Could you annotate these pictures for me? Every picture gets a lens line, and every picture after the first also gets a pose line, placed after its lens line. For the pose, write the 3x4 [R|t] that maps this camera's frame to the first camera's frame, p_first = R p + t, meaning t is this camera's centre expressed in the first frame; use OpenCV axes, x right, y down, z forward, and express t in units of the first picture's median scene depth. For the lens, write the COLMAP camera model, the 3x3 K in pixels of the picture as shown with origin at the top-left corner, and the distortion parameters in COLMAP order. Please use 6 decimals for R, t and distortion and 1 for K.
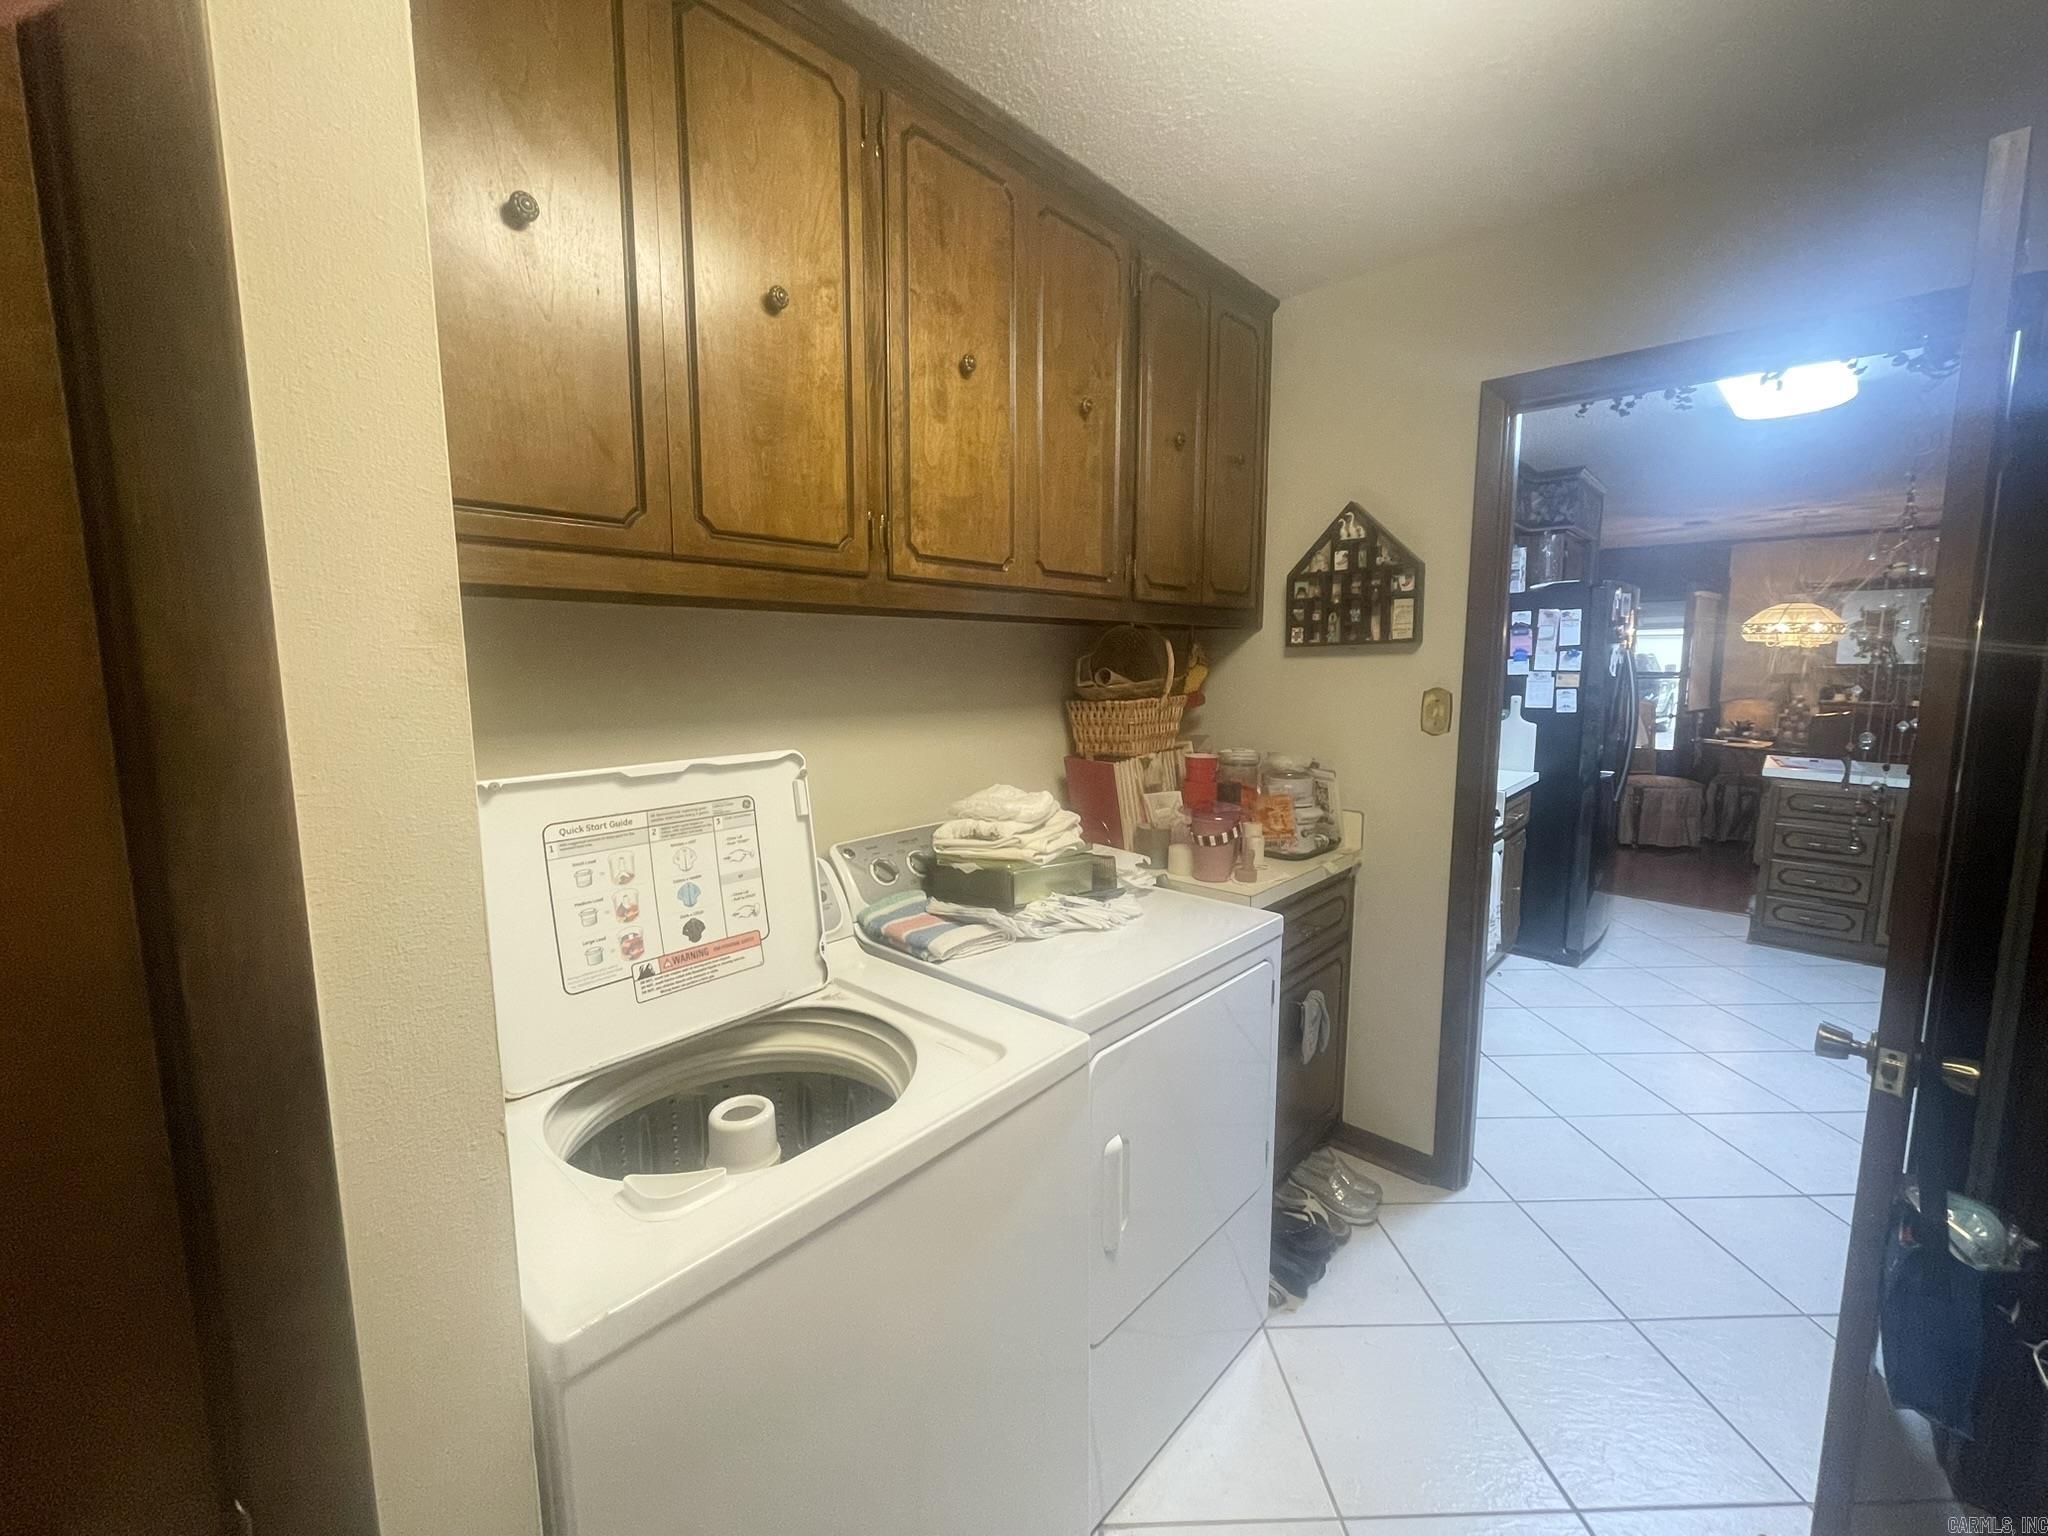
lens RADIAL K [[828.2, 0, 1025.9], [0, 828.2, 766.1], [0, 0, 1]] dist [-0.001155, -0.000628]
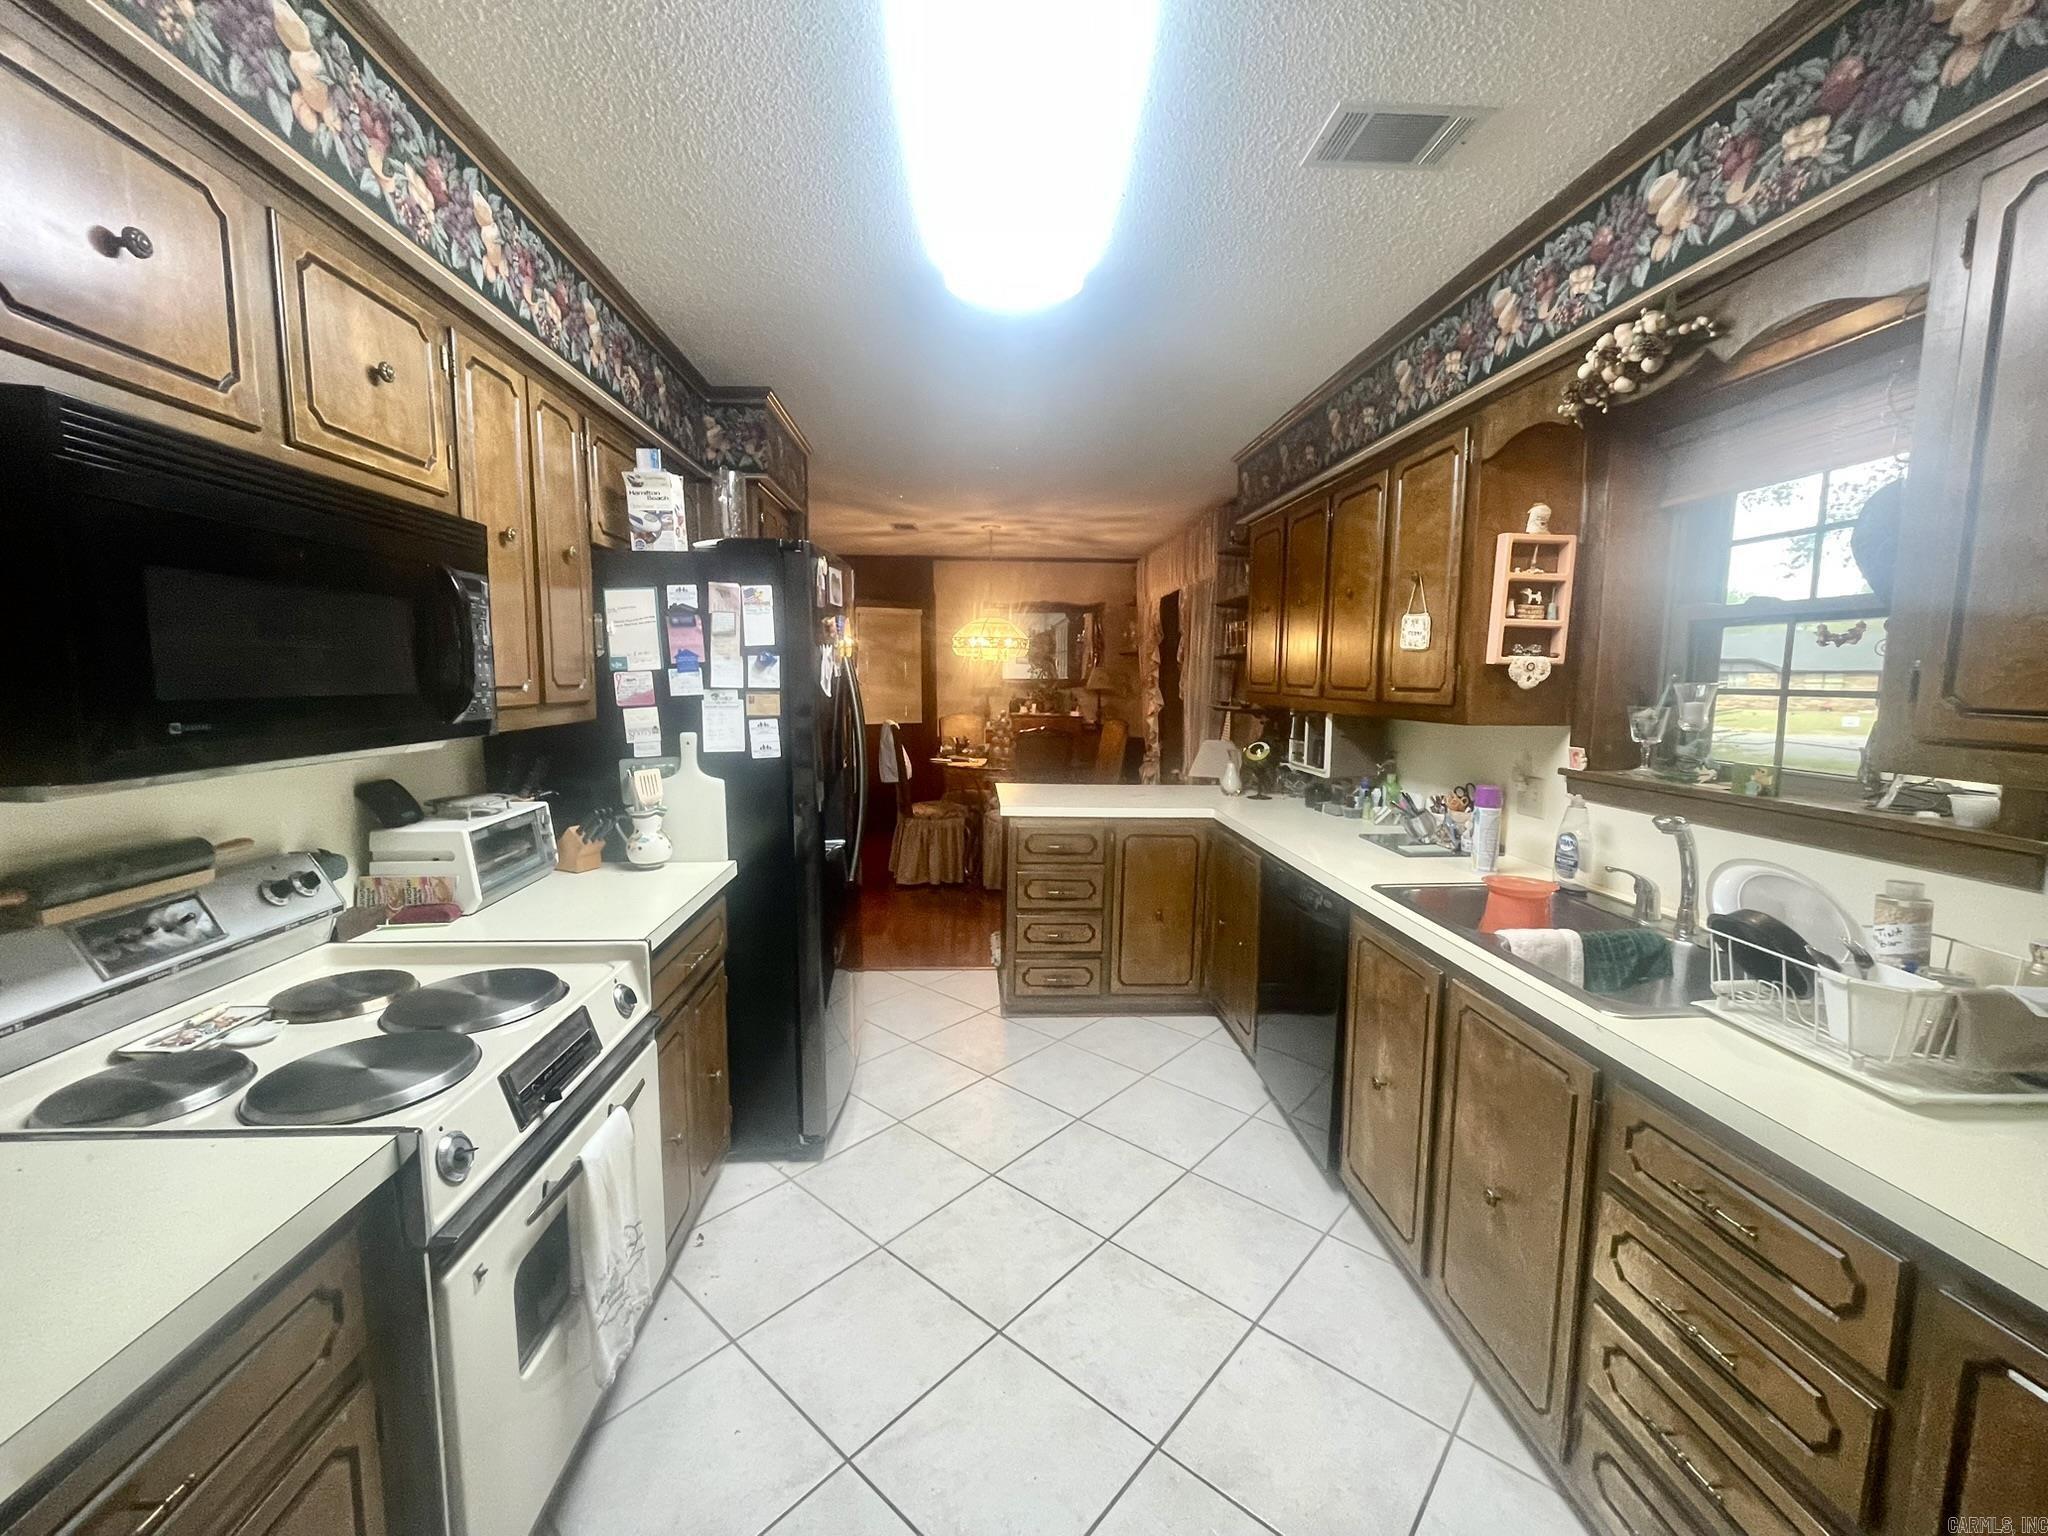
lens RADIAL K [[828.2, 0, 1025.9], [0, 828.2, 766.1], [0, 0, 1]] dist [-0.001155, -0.000628]
pose [[0.684705, -0.072817, 0.725174, 0.346770], [0.084805, 0.996198, 0.019959, -0.055094], [-0.723870, 0.047832, 0.688277, 0.452354]]
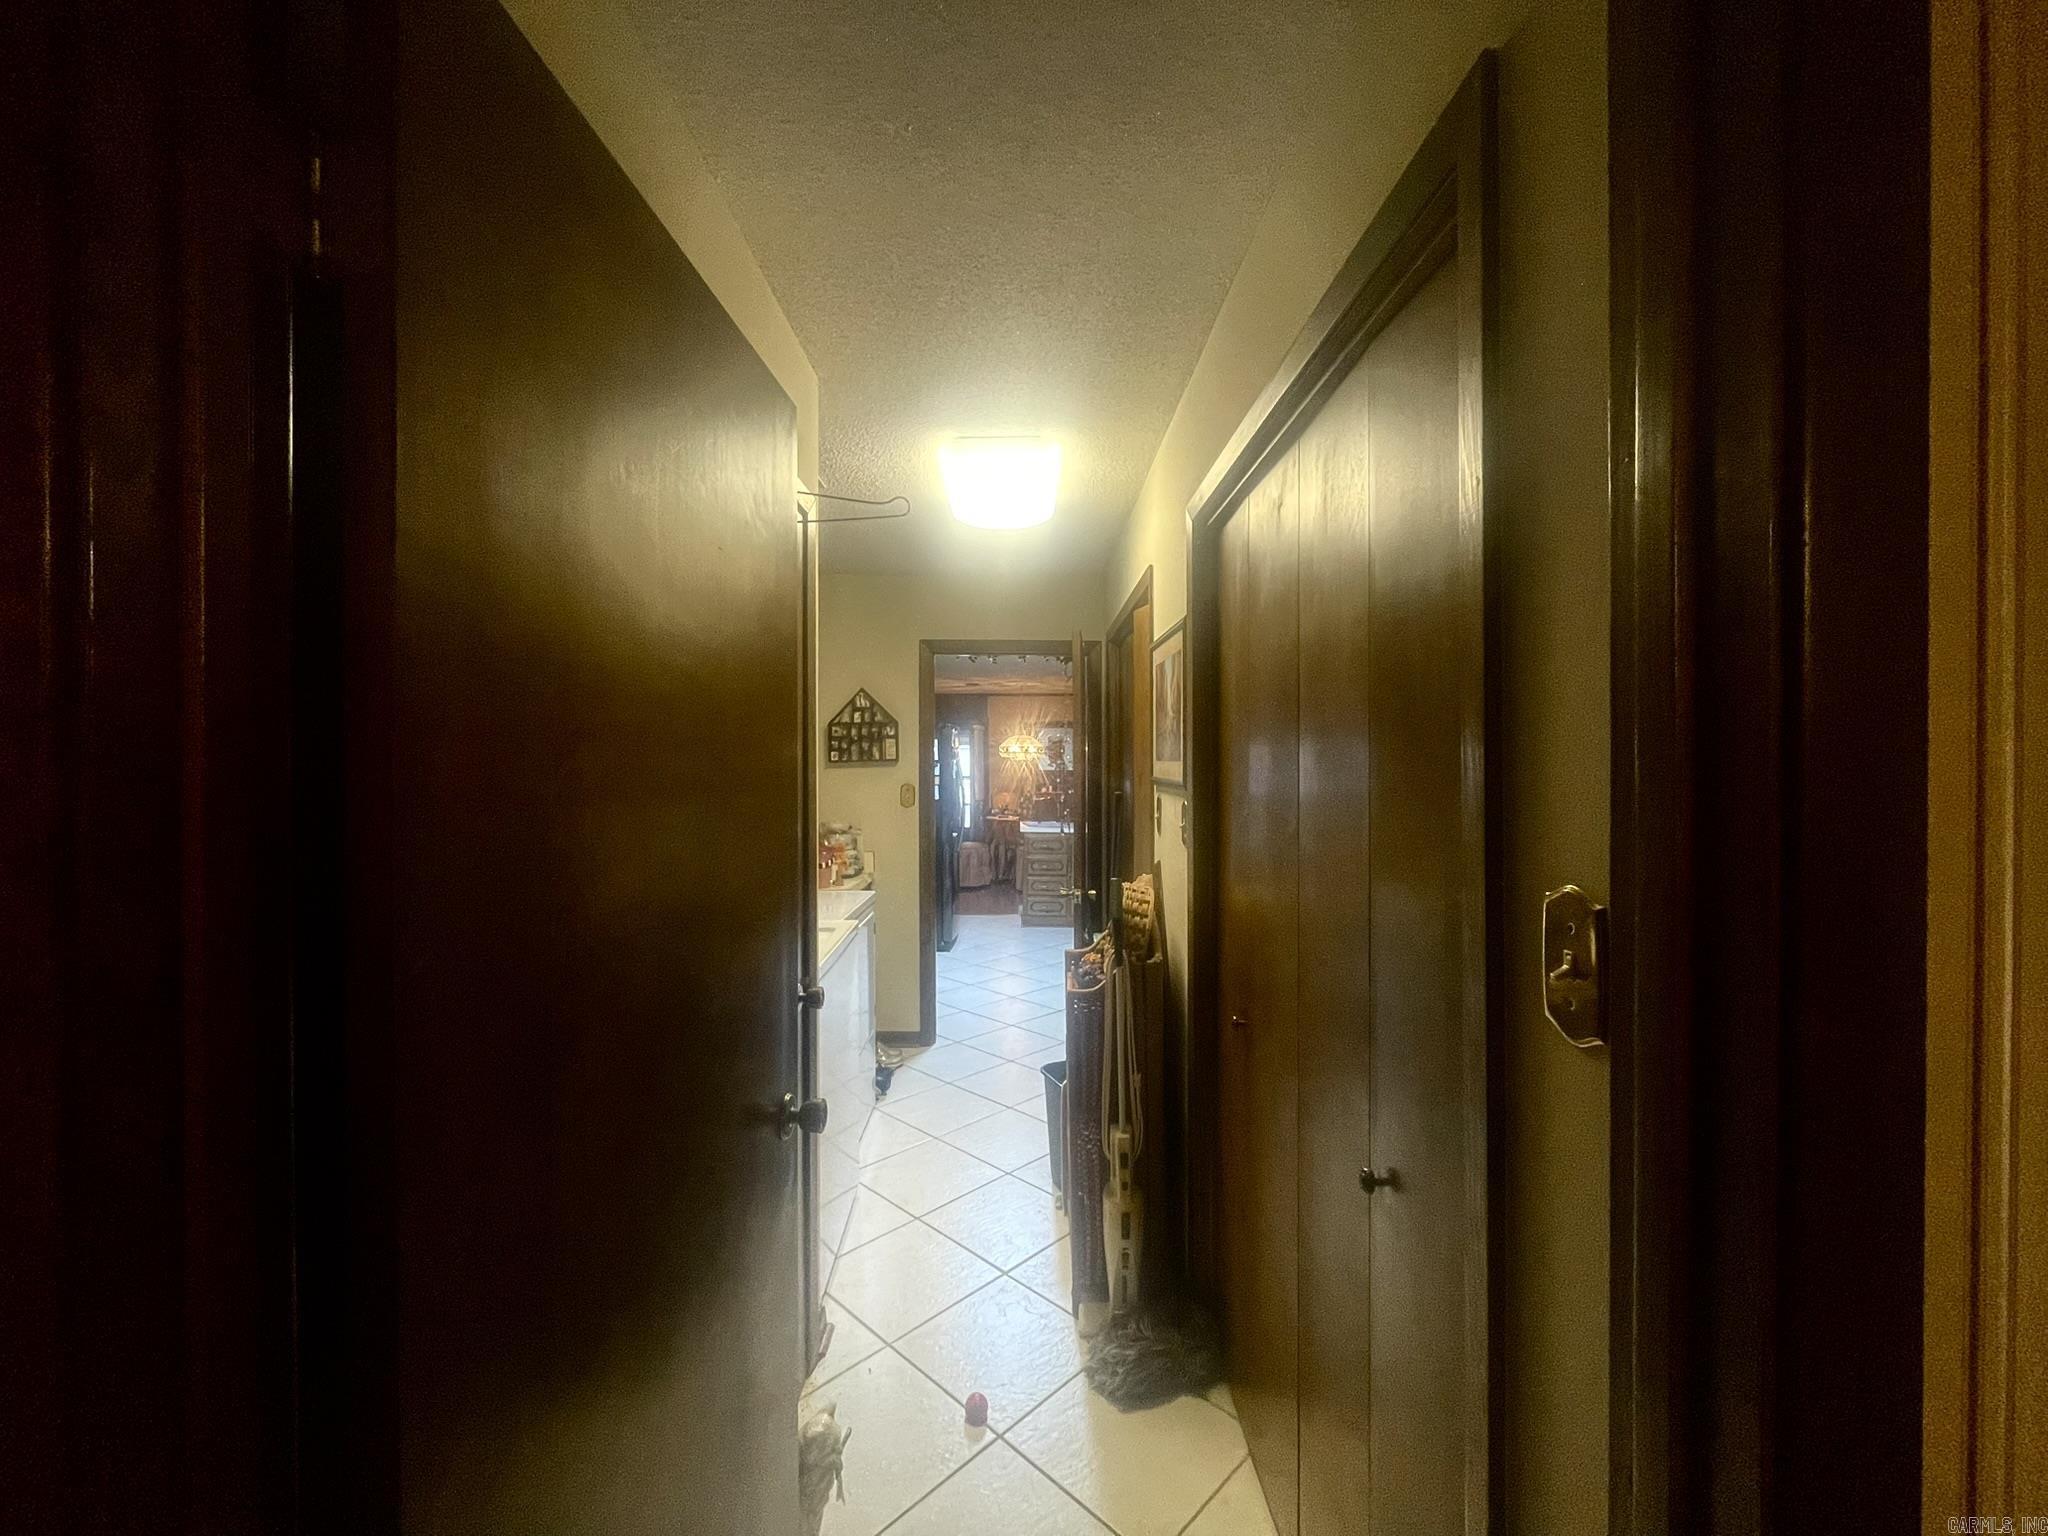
lens RADIAL K [[828.2, 0, 1025.9], [0, 828.2, 766.1], [0, 0, 1]] dist [-0.001155, -0.000628]
pose [[0.724265, 0.004000, 0.689510, -0.384156], [0.083150, 0.992179, -0.093097, 0.041599], [-0.684489, 0.124760, 0.718268, -0.360180]]
